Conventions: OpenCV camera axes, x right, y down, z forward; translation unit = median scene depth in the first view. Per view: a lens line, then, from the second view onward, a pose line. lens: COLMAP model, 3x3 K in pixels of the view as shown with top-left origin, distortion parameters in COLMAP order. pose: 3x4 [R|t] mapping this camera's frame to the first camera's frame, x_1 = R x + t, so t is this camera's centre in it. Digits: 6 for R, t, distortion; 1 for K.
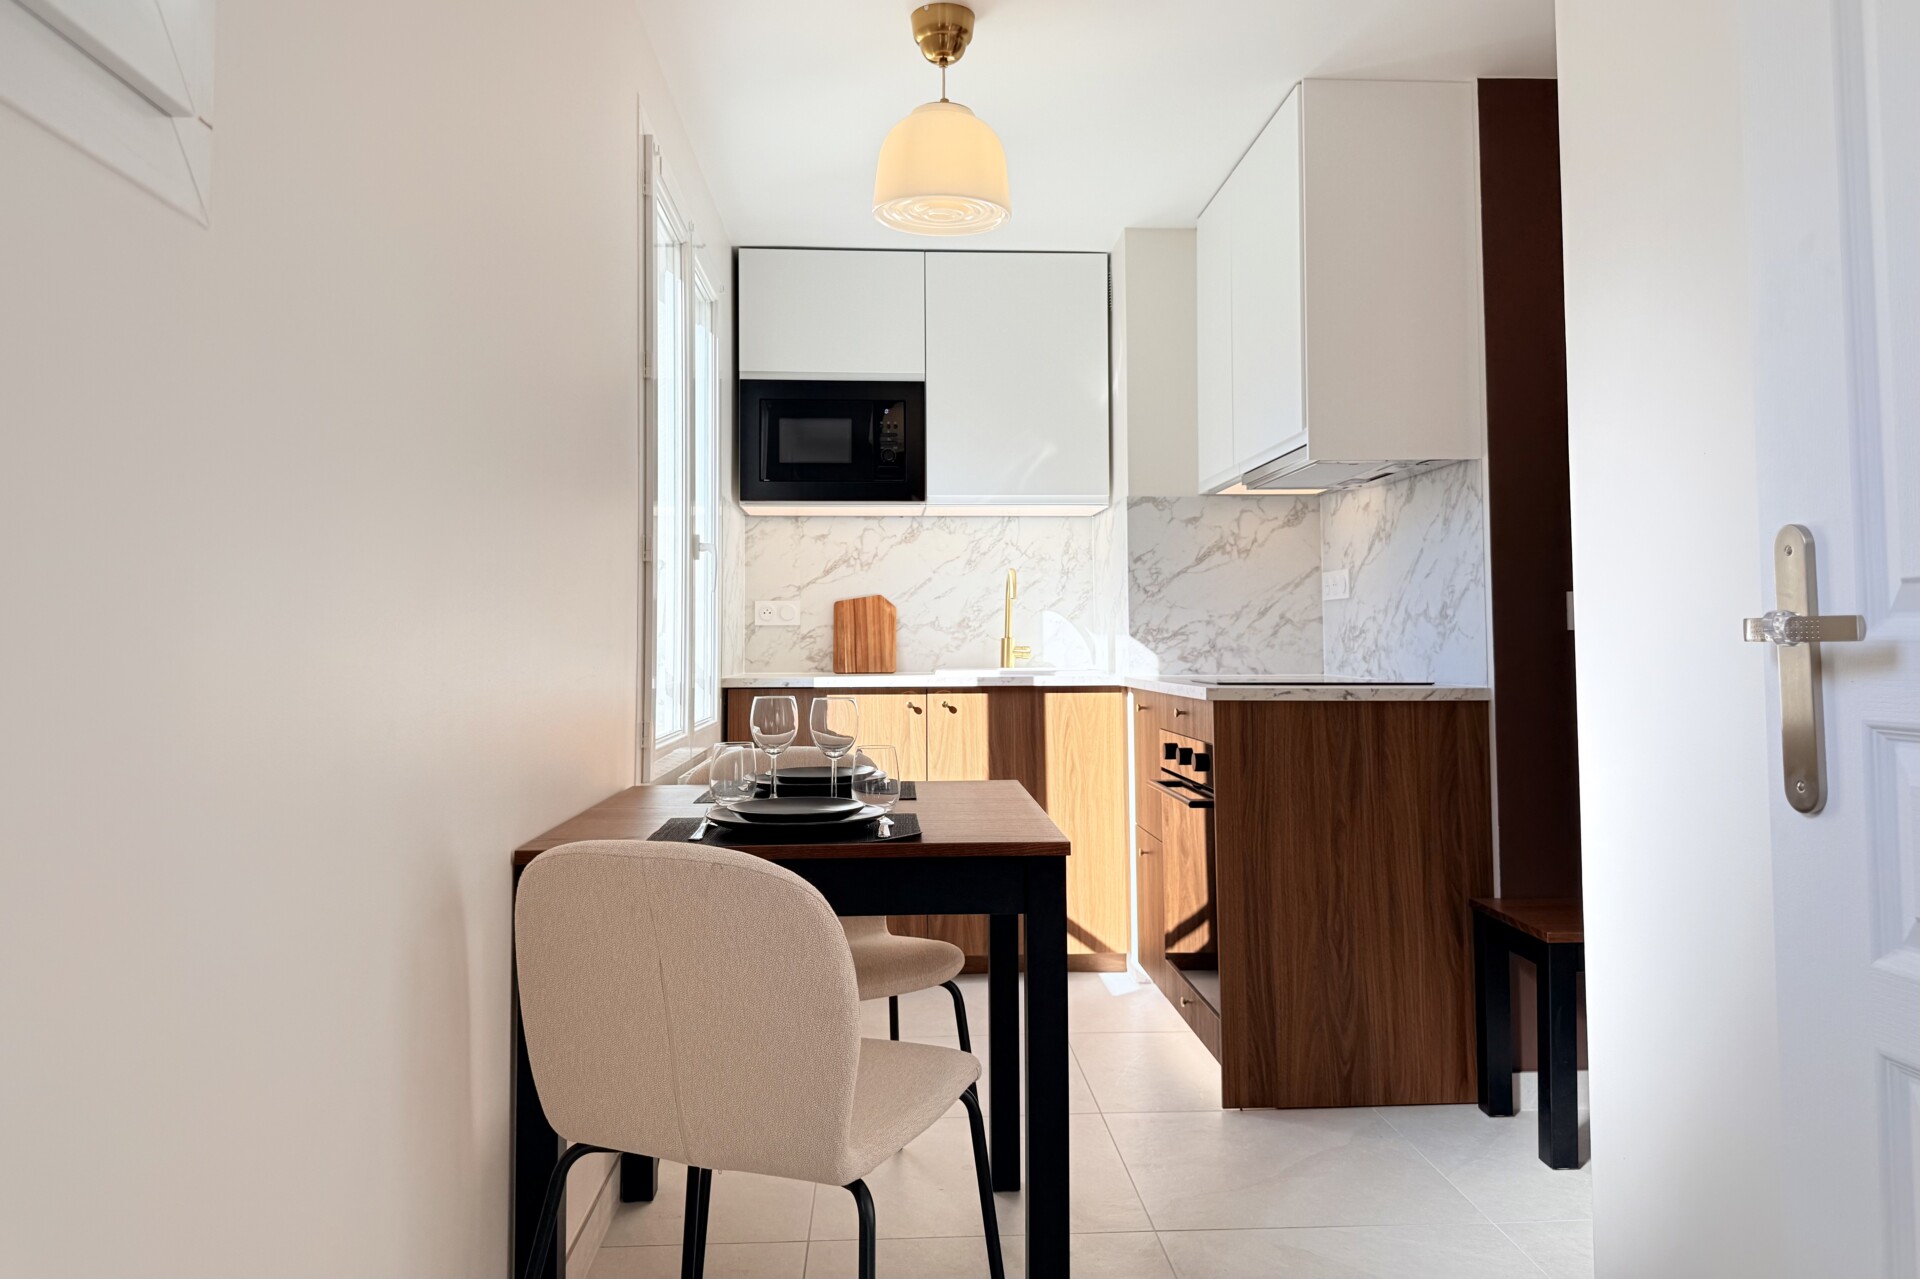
lens RADIAL K [[1332.2, 0, 959.3], [0, 1332.2, 567.5], [0, 0, 1]] dist [0.122790, -0.000064]
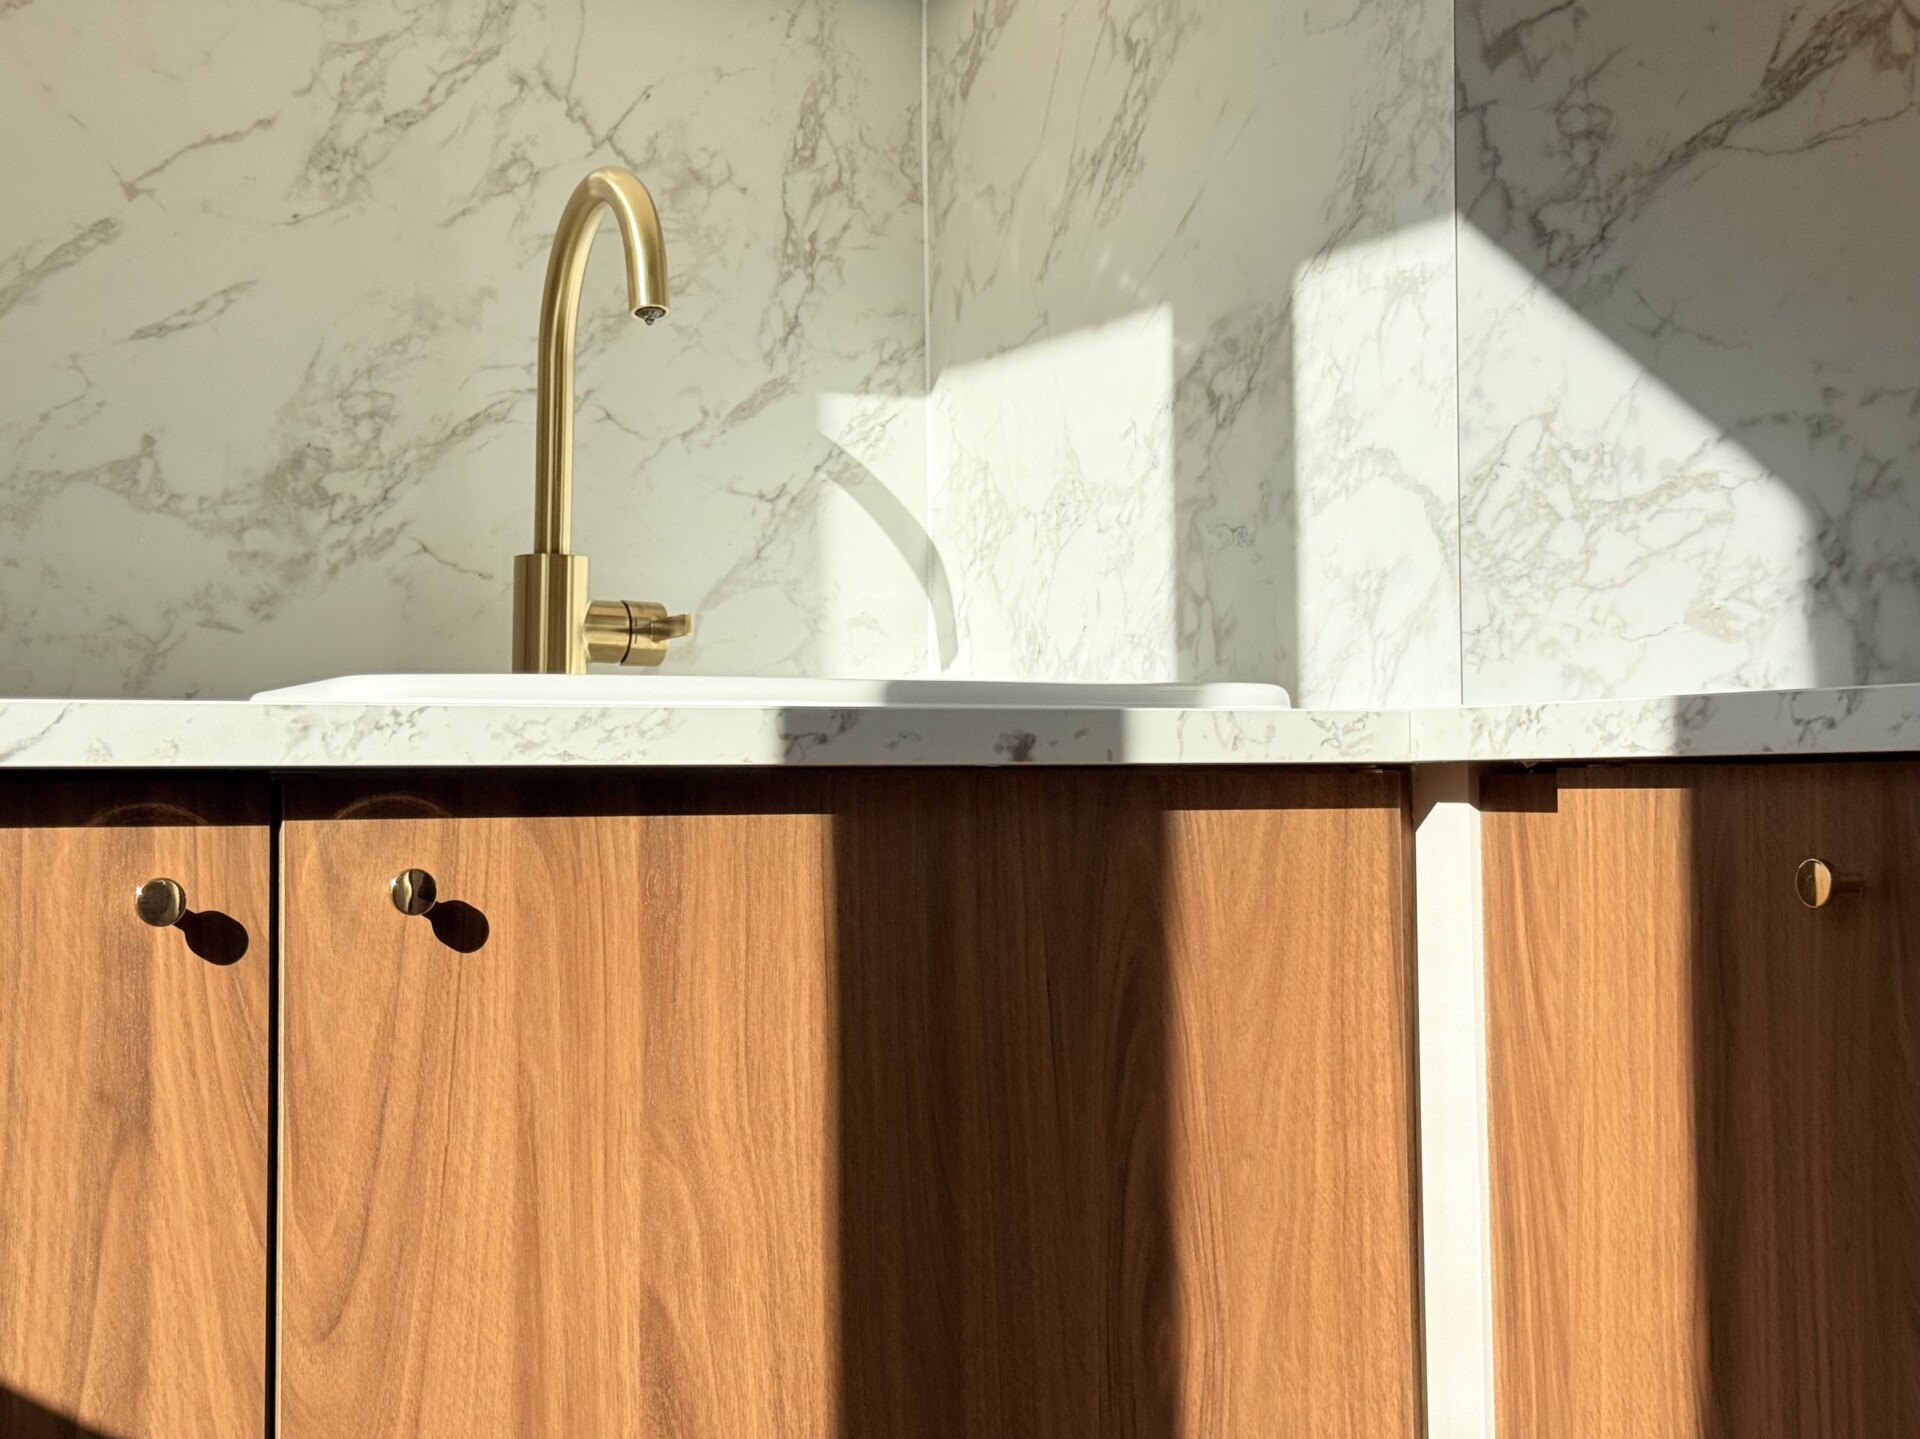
lens RADIAL K [[2777.8, 0, 960.0], [0, 2777.8, 719.5], [0, 0, 1]] dist [0.125039, -0.074832]
pose [[0.921081, 0.008647, 0.389274, -0.072615], [-0.018606, 0.999589, 0.021820, 0.074327], [-0.388926, -0.027341, 0.920863, 0.680549]]
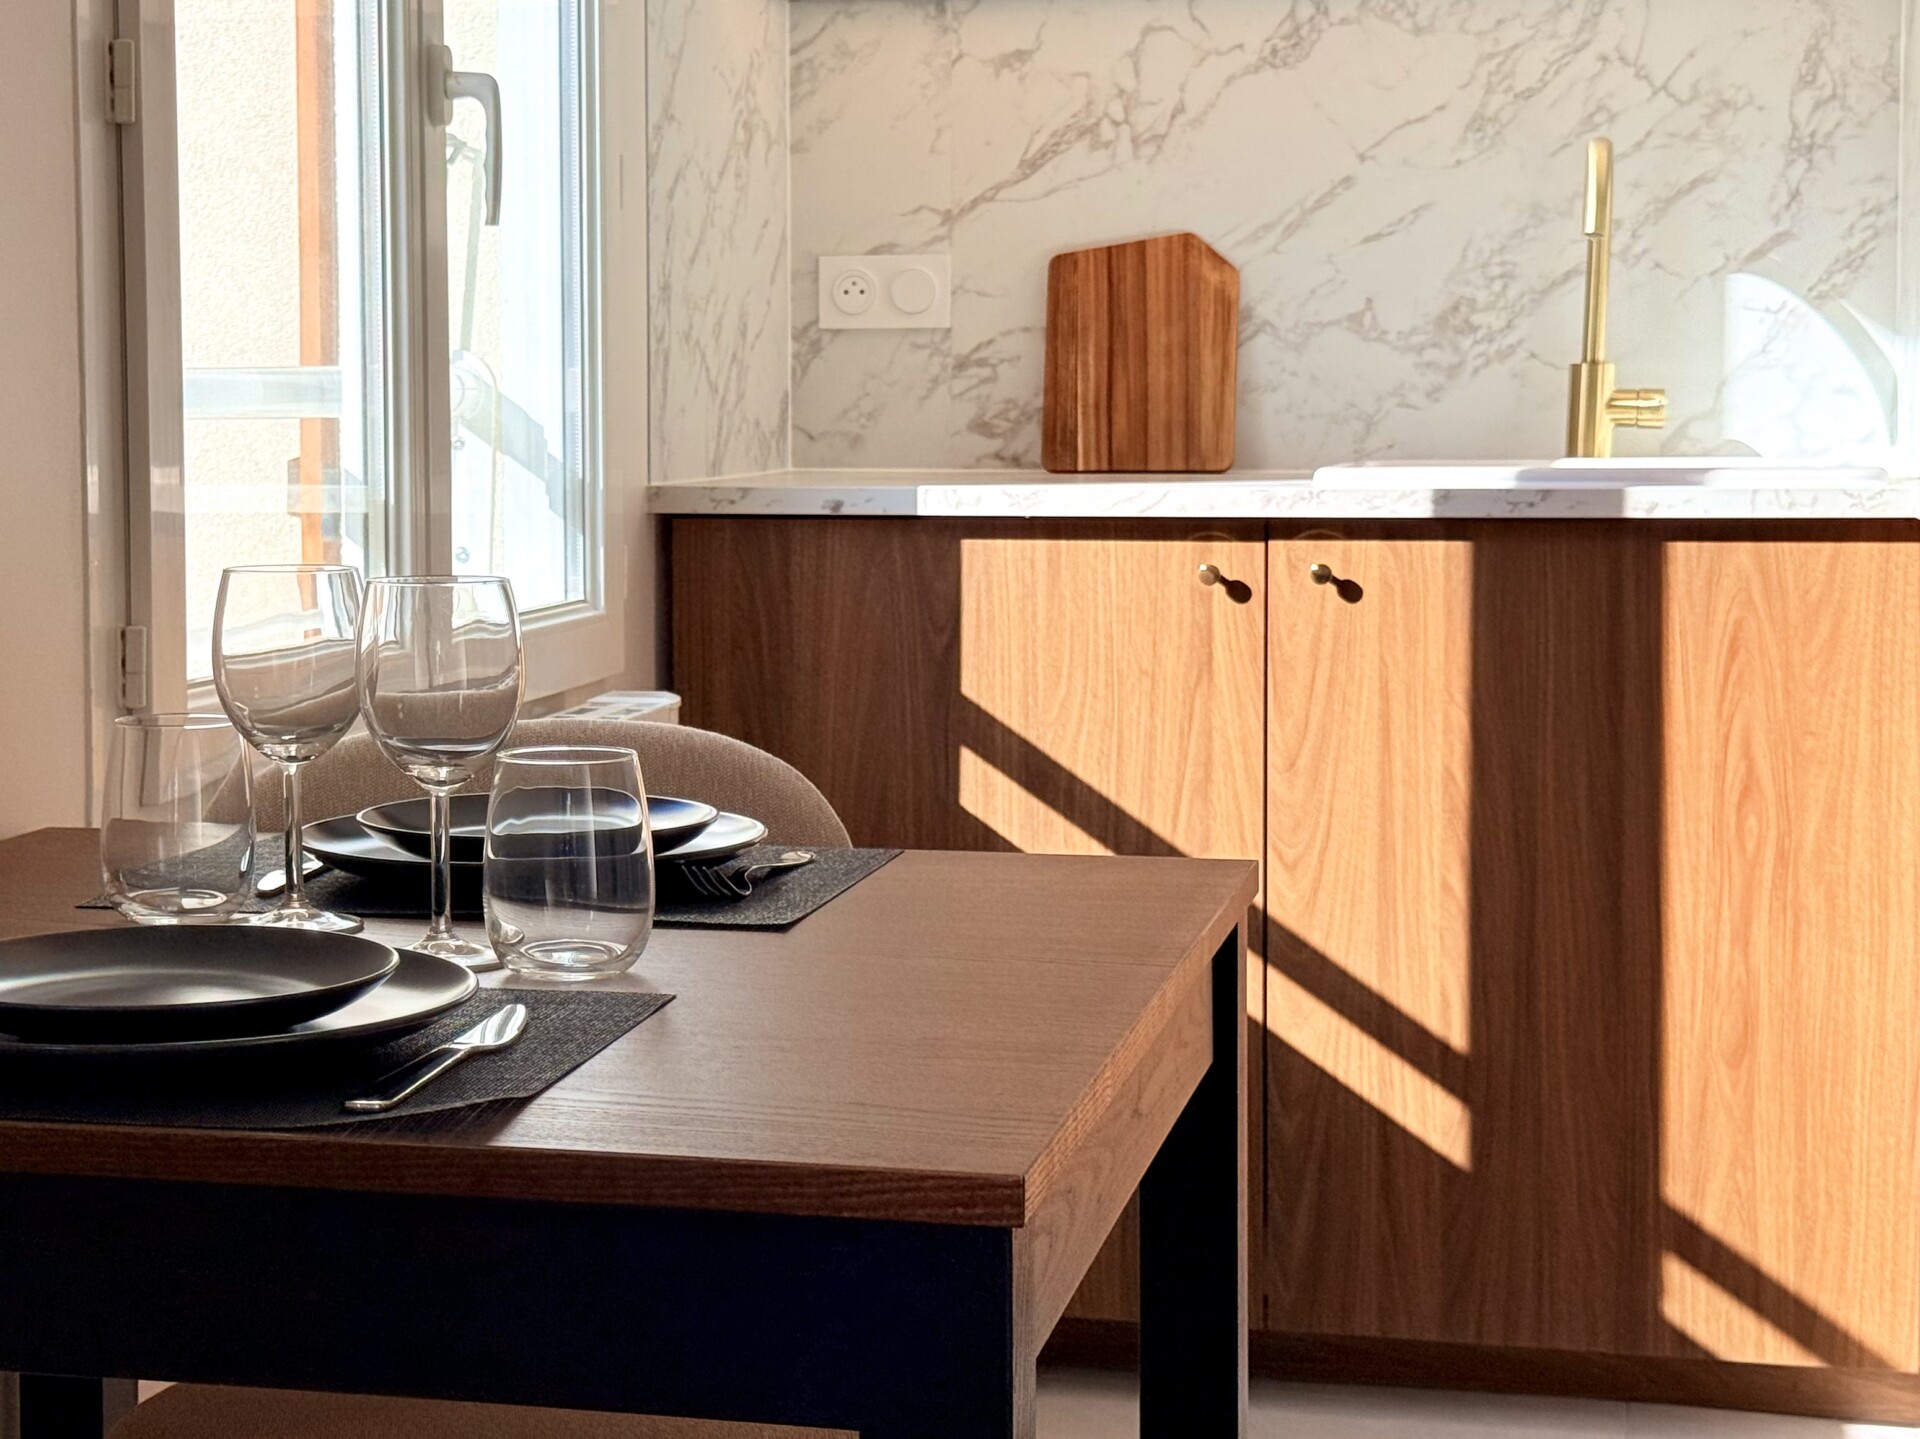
lens RADIAL K [[3479.3, 0, 689.6], [0, 3479.3, 630.1], [0, 0, 1]] dist [0.140518, -0.142472]
pose [[0.952590, 0.020960, -0.303533, 0.096515], [0.018169, 0.991925, 0.125514, 0.008430], [0.303713, -0.125079, 0.944518, 0.161930]]
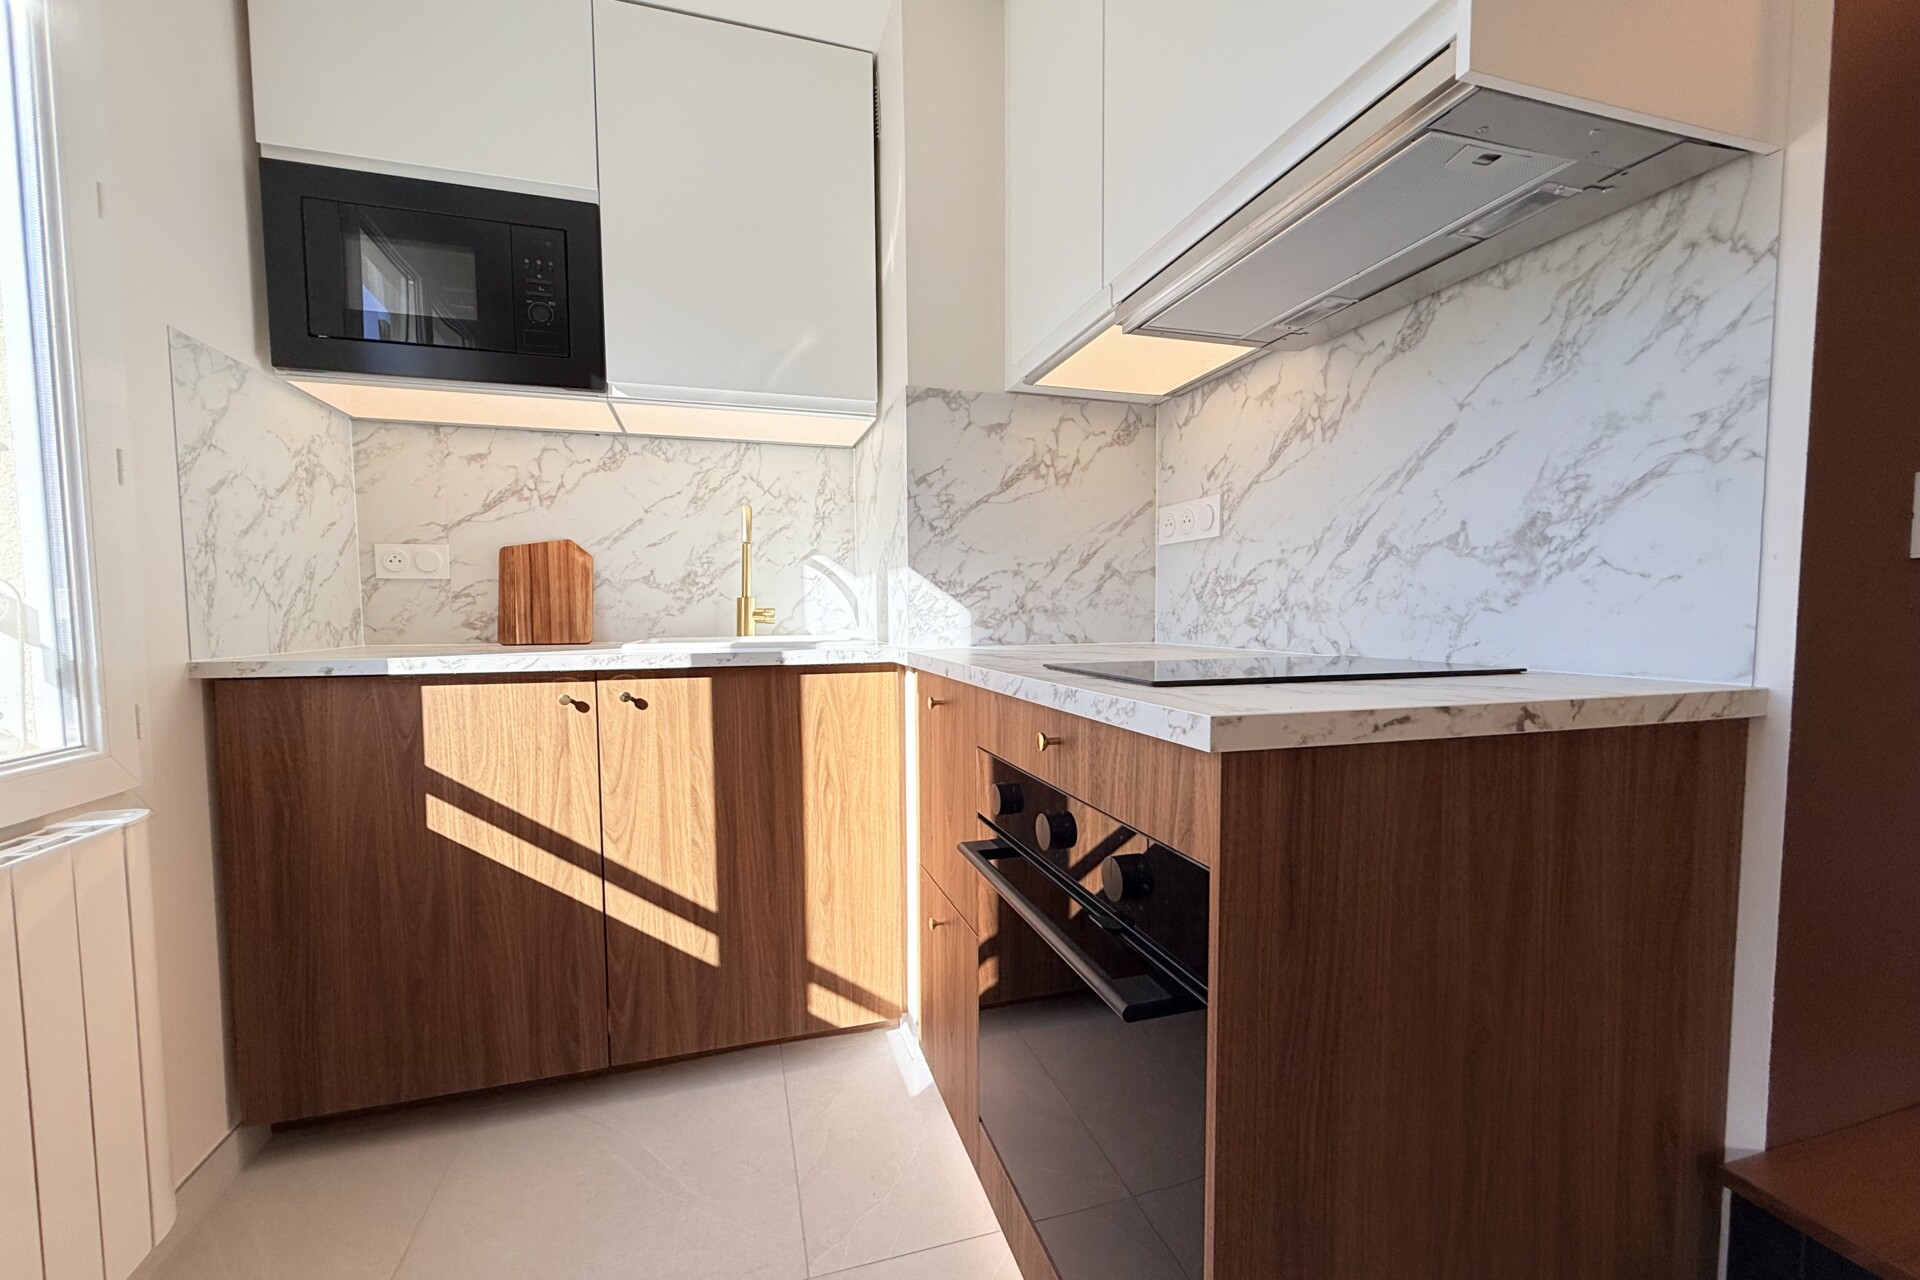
lens RADIAL K [[766.7, 0, 954.5], [0, 766.7, 659.6], [0, 0, 1]] dist [0.001597, 0.000125]
pose [[0.972454, -0.015520, 0.232576, 0.056117], [-0.012088, 0.993081, 0.116810, 0.039044], [-0.232779, -0.116404, 0.965538, 0.595926]]
